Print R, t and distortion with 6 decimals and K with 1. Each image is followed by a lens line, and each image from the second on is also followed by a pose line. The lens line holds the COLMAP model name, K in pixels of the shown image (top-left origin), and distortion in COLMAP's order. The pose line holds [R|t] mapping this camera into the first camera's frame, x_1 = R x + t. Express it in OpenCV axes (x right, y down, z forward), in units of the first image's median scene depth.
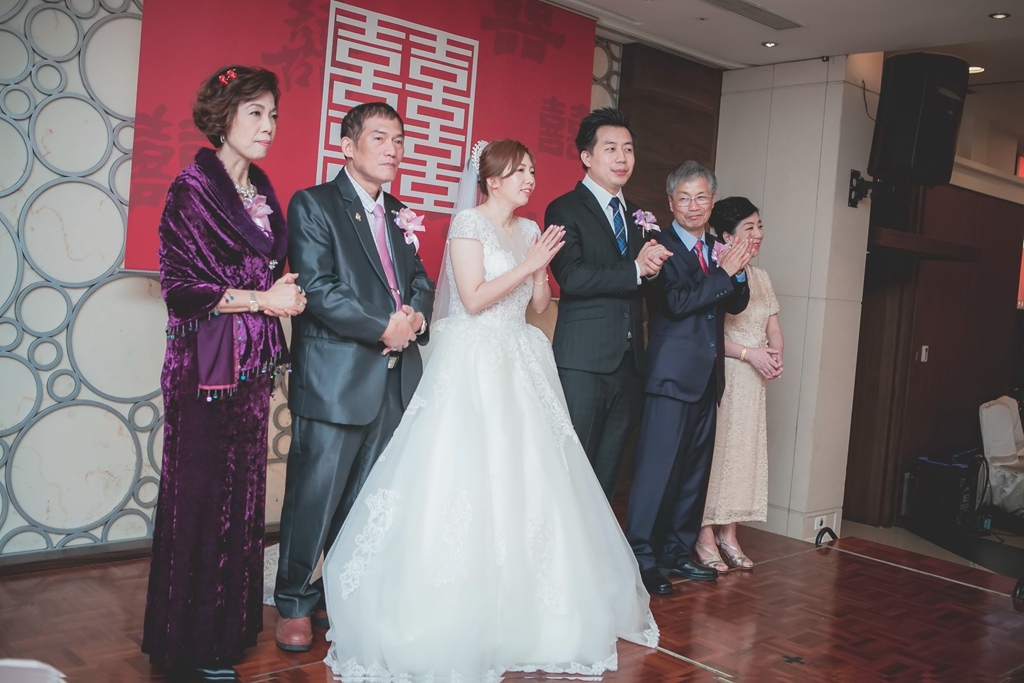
lens RADIAL K [[1004.1, 0, 514.0], [0, 1004.1, 371.9], [0, 0, 1]] dist [-0.178710, 0.342910]
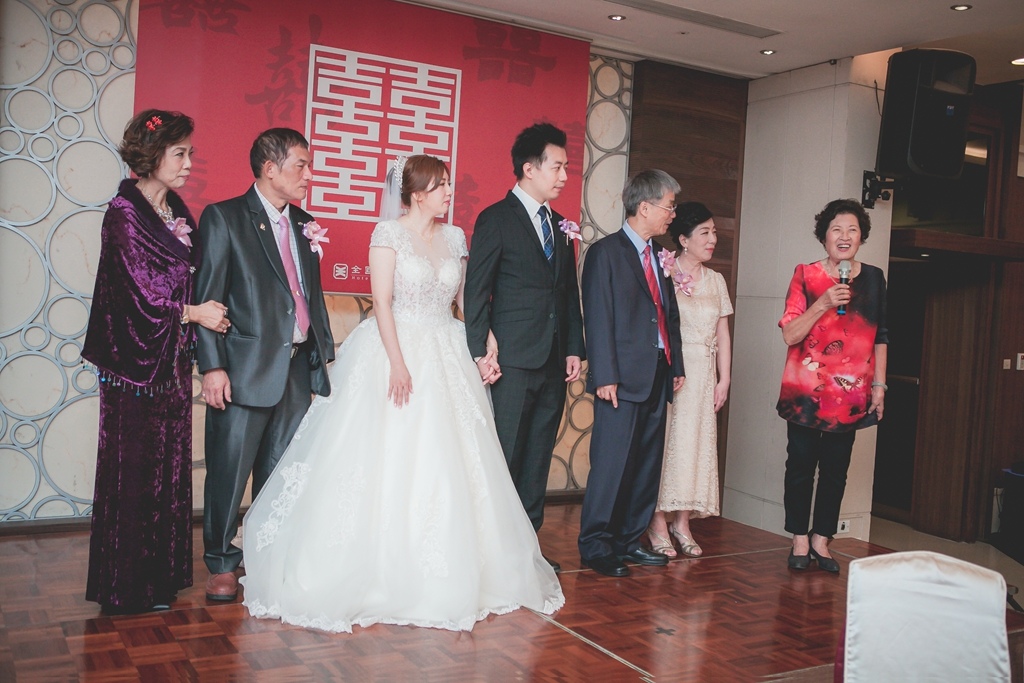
lens RADIAL K [[991.9, 0, 494.3], [0, 991.9, 378.8], [0, 0, 1]] dist [-0.158424, 0.325618]
pose [[0.978799, -0.004895, -0.204763, 0.241457], [0.001965, 0.999893, -0.014508, 0.026997], [0.204812, 0.013798, 0.978704, -0.059187]]
